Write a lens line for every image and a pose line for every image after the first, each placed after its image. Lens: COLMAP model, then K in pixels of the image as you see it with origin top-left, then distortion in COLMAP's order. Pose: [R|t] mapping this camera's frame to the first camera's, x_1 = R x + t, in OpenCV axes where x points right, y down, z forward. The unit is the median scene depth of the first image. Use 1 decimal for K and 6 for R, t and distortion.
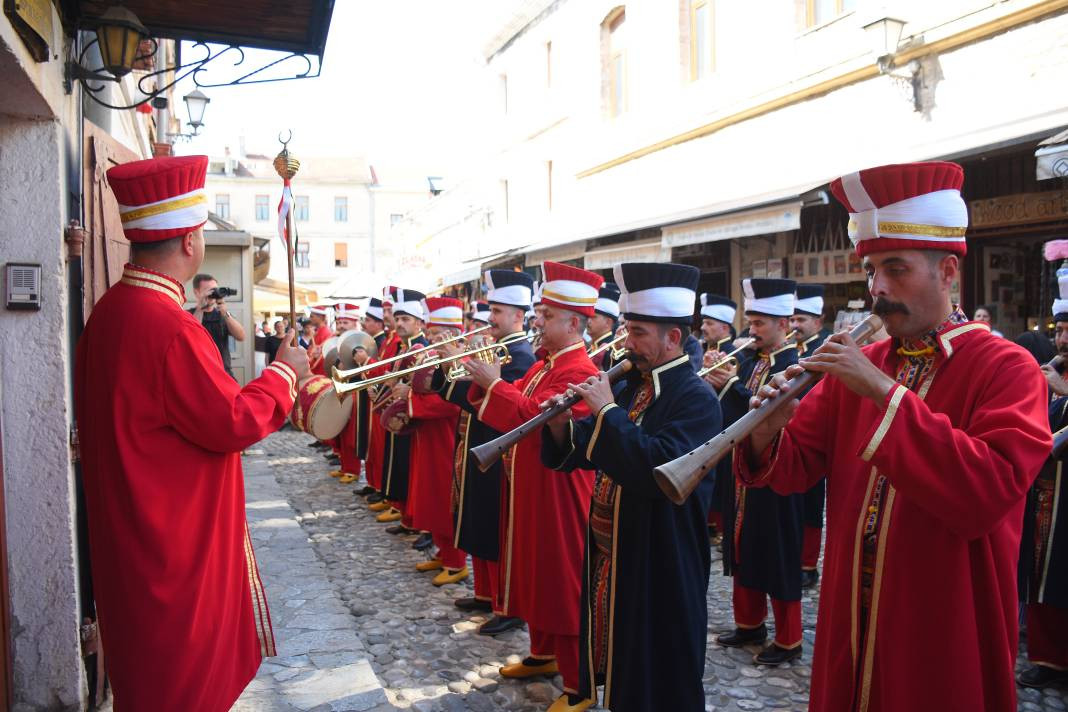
lens RADIAL K [[840.8, 0, 534.0], [0, 840.8, 356.0], [0, 0, 1]] dist [-0.143230, 0.095748]
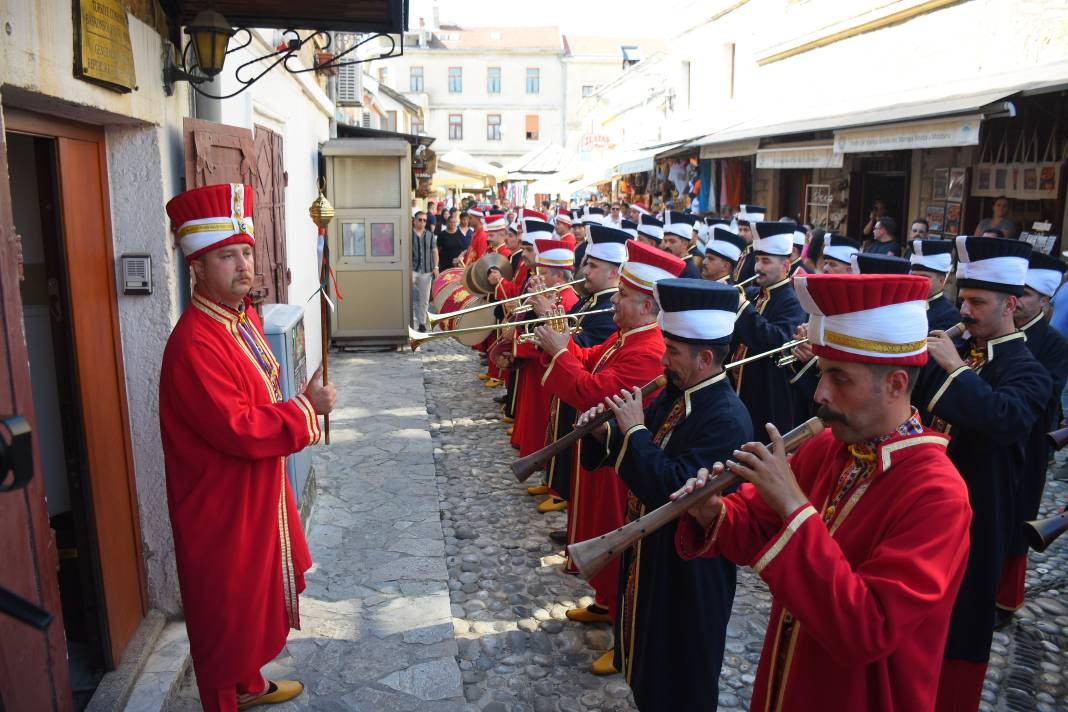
lens RADIAL K [[840.8, 0, 534.0], [0, 840.8, 356.0], [0, 0, 1]] dist [-0.143230, 0.095748]
pose [[0.972394, 0.061558, -0.225079, 0.086500], [-0.025332, 0.986723, 0.160422, -0.078228], [0.231966, -0.150292, 0.961043, -0.005421]]
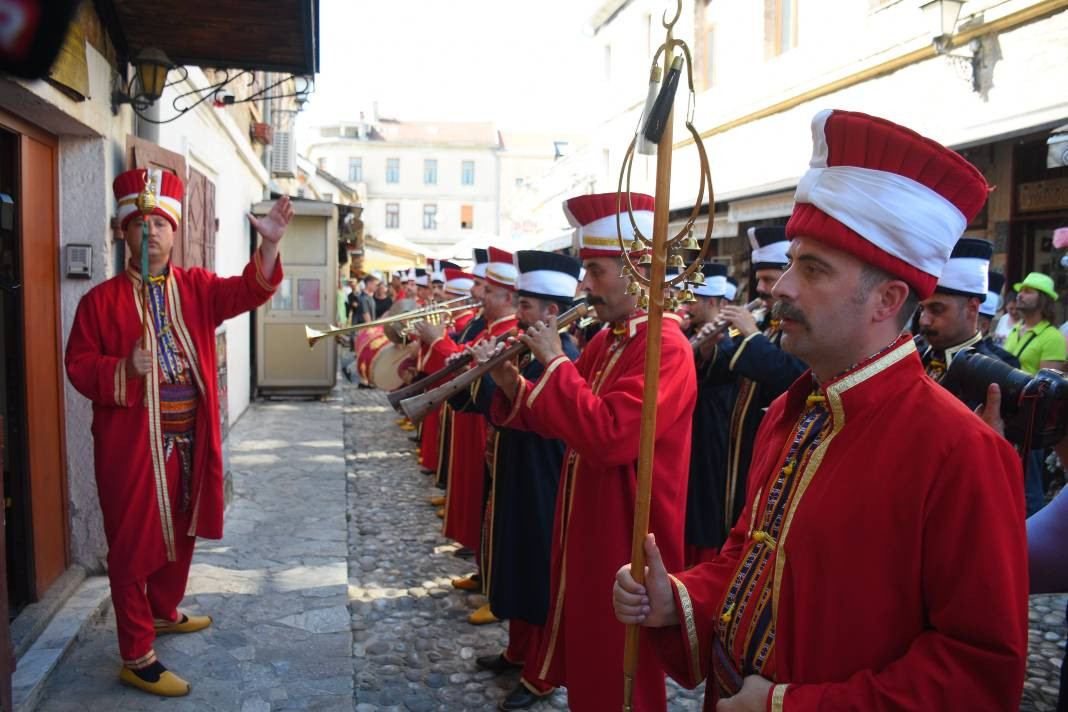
lens RADIAL K [[840.8, 0, 534.0], [0, 840.8, 356.0], [0, 0, 1]] dist [-0.143230, 0.095748]
pose [[0.986343, 0.041682, -0.159344, 0.157812], [-0.034675, 0.998316, 0.046510, -0.007404], [0.161014, -0.040350, 0.986127, -0.105482]]
